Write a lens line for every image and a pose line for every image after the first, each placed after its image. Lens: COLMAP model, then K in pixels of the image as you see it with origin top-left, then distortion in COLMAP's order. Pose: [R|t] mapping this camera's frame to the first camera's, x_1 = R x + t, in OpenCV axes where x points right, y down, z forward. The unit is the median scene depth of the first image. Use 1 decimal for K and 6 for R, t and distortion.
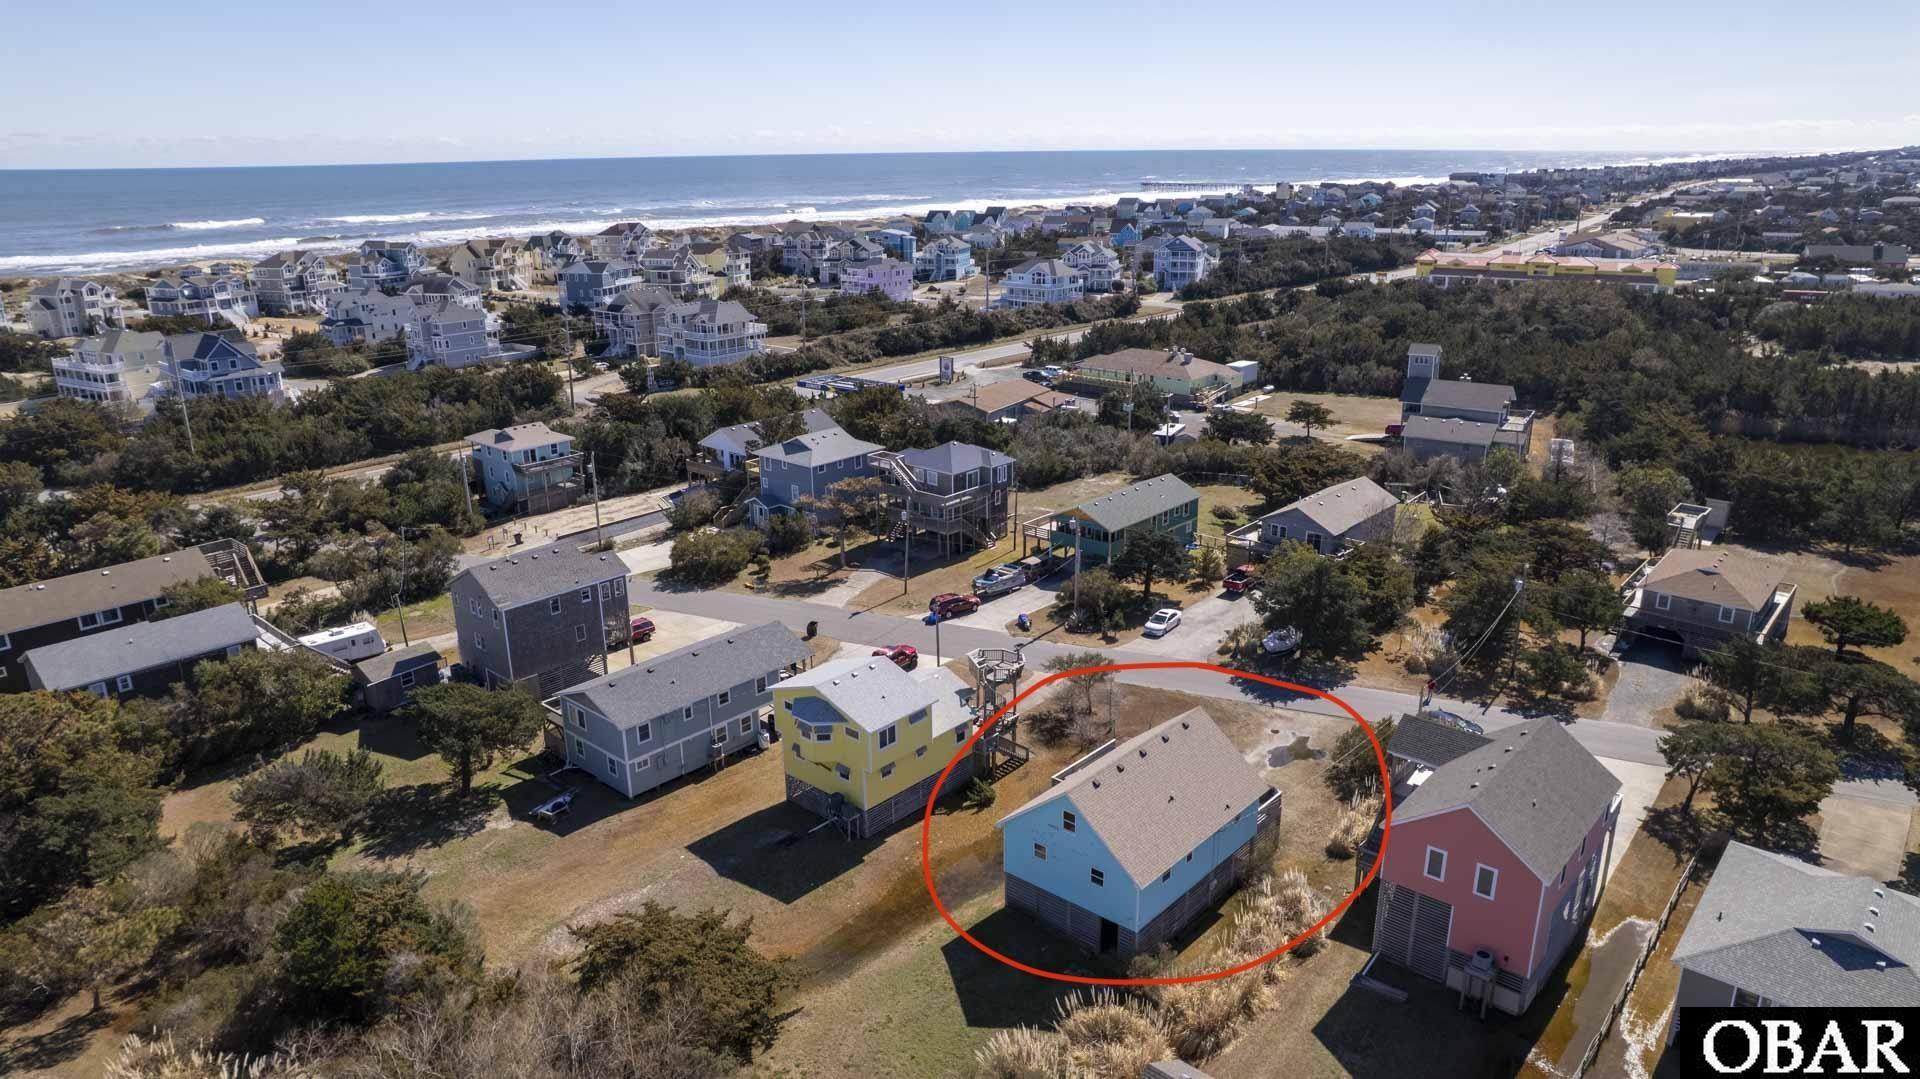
lens RADIAL K [[1239.8, 0, 962.6], [0, 1239.8, 545.1], [0, 0, 1]] dist [-0.079923, 0.069968]
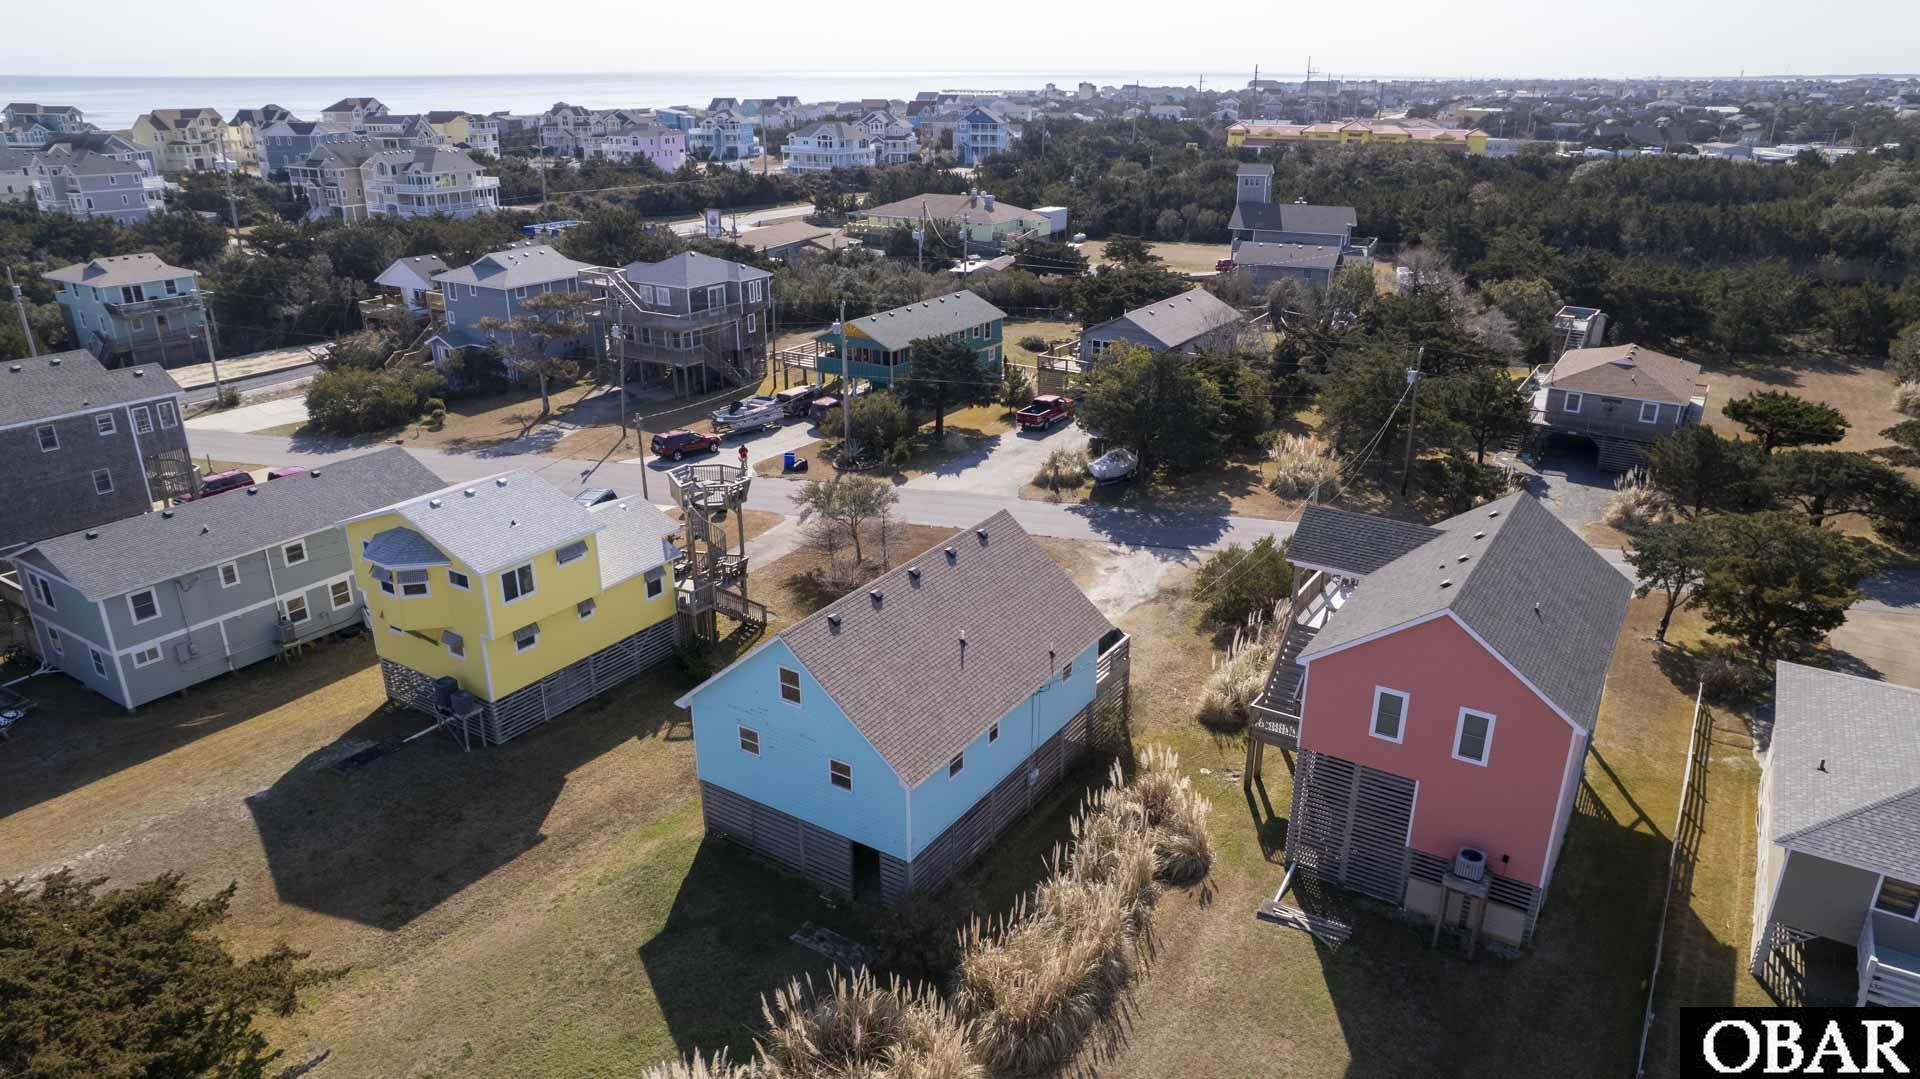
lens RADIAL K [[1239.8, 0, 967.1], [0, 1239.8, 541.6], [0, 0, 1]] dist [-0.079923, 0.069968]
pose [[0.987918, -0.044014, 0.148595, 0.046192], [0.035786, 0.997698, 0.057604, 0.067105], [-0.150789, -0.051591, 0.987219, 0.219932]]
